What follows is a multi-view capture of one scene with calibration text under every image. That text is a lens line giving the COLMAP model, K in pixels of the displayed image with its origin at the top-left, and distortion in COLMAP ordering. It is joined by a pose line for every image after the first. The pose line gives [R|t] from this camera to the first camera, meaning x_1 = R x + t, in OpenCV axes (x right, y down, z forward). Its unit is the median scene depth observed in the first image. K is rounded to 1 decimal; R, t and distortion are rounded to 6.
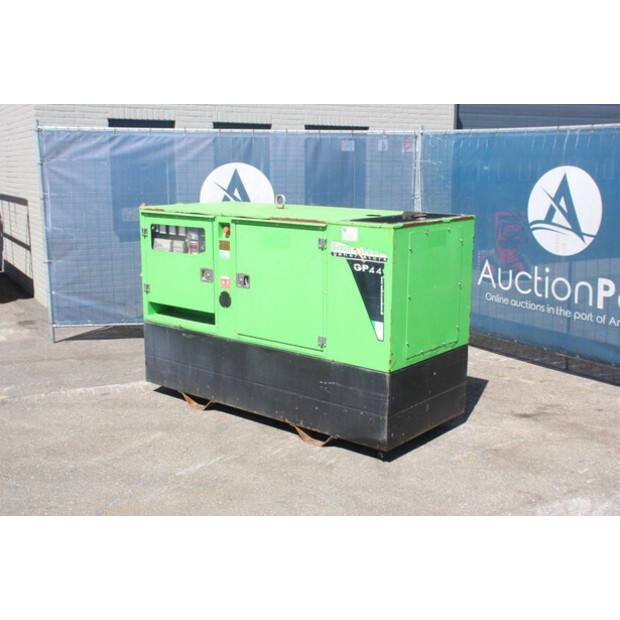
lens RADIAL K [[764.3, 0, 310.0], [0, 764.3, 310.0], [0, 0, 1]] dist [0.020515, 0.032386]
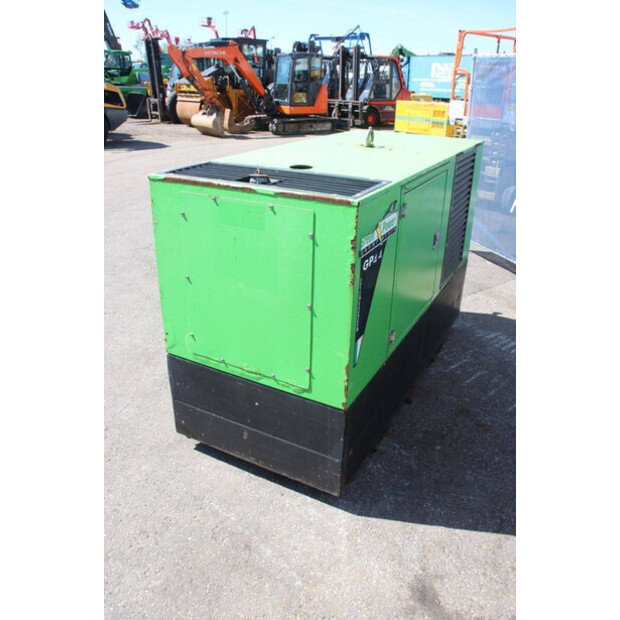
lens RADIAL K [[531.1, 0, 310.0], [0, 531.1, 310.0], [0, 0, 1]] dist [-0.091393, -0.000008]
pose [[0.202093, 0.408792, -0.889971, 0.549254], [-0.211014, 0.905553, 0.368032, -0.178921], [0.956364, 0.113420, 0.269266, 0.862007]]
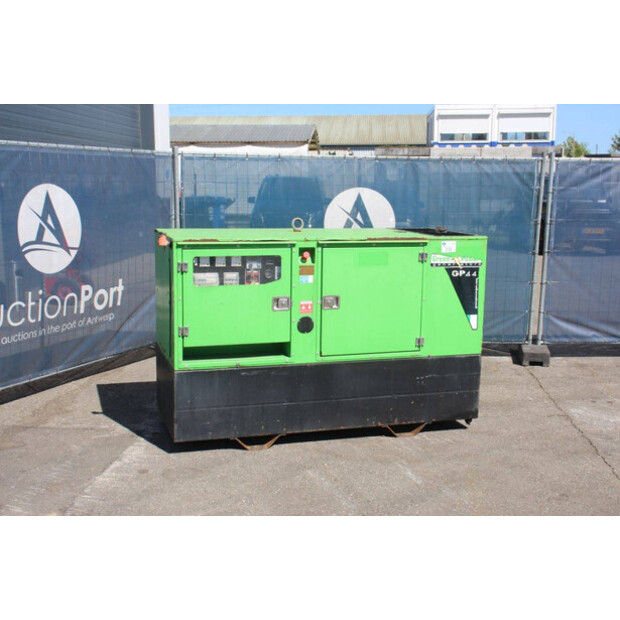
lens RADIAL K [[823.2, 0, 310.0], [0, 823.2, 310.0], [0, 0, 1]] dist [0.056082, 0.070848]
pose [[0.543756, -0.129499, 0.829192, -1.013338], [0.152286, 0.986846, 0.054256, -0.091627], [-0.825311, 0.096772, 0.556325, 0.407476]]
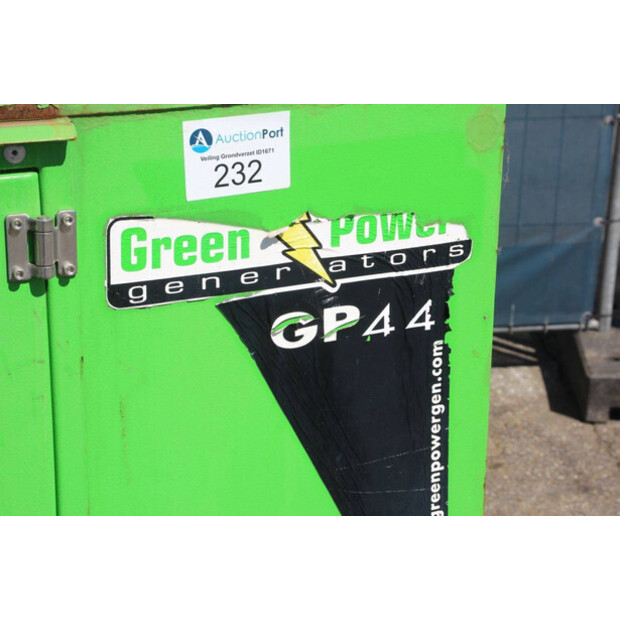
lens RADIAL K [[1451.9, 0, 310.0], [0, 1451.9, 310.0], [0, 0, 1]] dist [0.346999, -0.006380]
pose [[0.427368, -0.307994, 0.849998, -0.192897], [0.171806, 0.950717, 0.258107, -0.128083], [-0.887603, 0.035728, 0.459222, 0.735883]]
